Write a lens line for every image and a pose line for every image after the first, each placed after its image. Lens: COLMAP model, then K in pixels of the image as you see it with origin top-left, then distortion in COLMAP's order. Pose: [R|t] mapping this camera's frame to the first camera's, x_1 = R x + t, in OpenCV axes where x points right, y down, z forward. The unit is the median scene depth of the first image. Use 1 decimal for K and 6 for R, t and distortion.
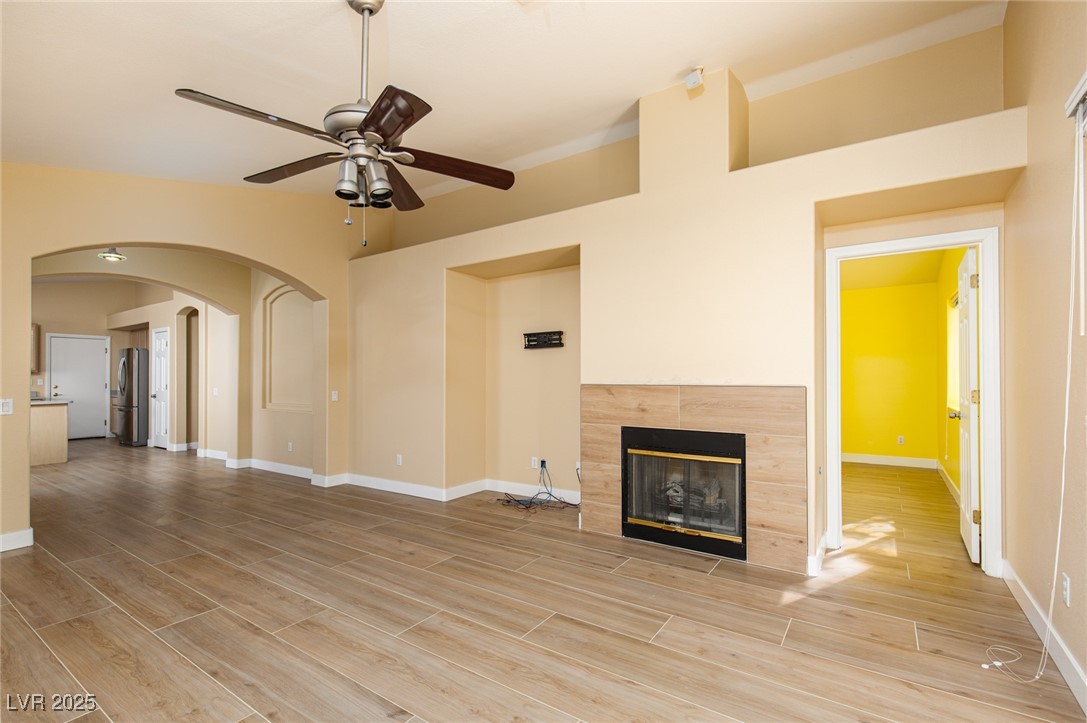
lens RADIAL K [[494.8, 0, 552.6], [0, 494.8, 370.8], [0, 0, 1]] dist [0.008852, -0.001406]
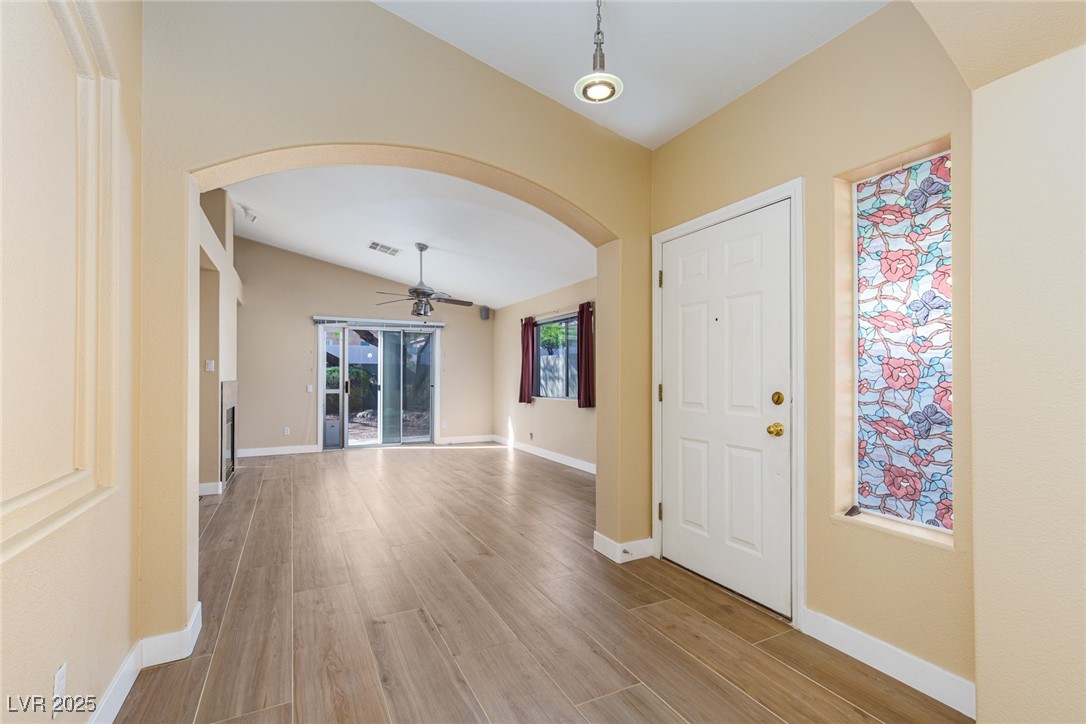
lens RADIAL K [[494.3, 0, 548.4], [0, 494.3, 375.9], [0, 0, 1]] dist [0.008852, -0.001406]
pose [[-0.881085, 0.003850, 0.472942, -1.578046], [-0.003146, 0.999897, -0.014001, 0.034091], [-0.472947, -0.013824, -0.880982, 2.094071]]
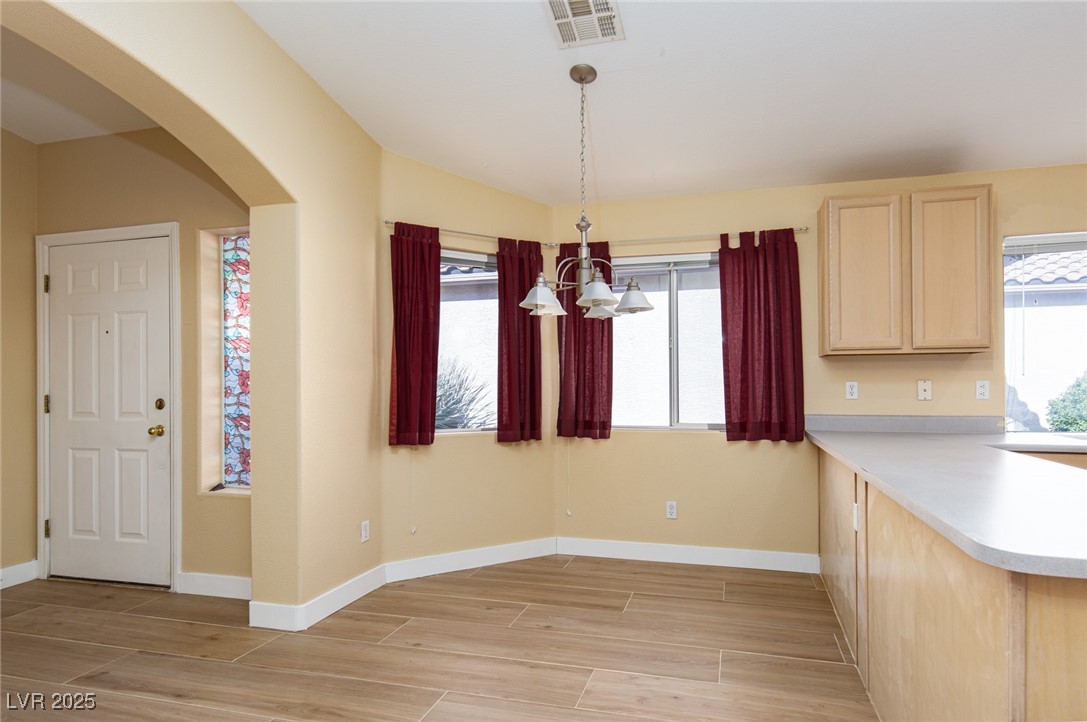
lens RADIAL K [[545.6, 0, 551.7], [0, 545.6, 377.9], [0, 0, 1]] dist [-0.001532, -0.001011]
pose [[-0.933961, 0.013333, -0.357126, -1.906965], [0.019783, 0.999700, -0.014412, 0.038878], [0.356827, -0.020525, -0.933945, 2.518967]]
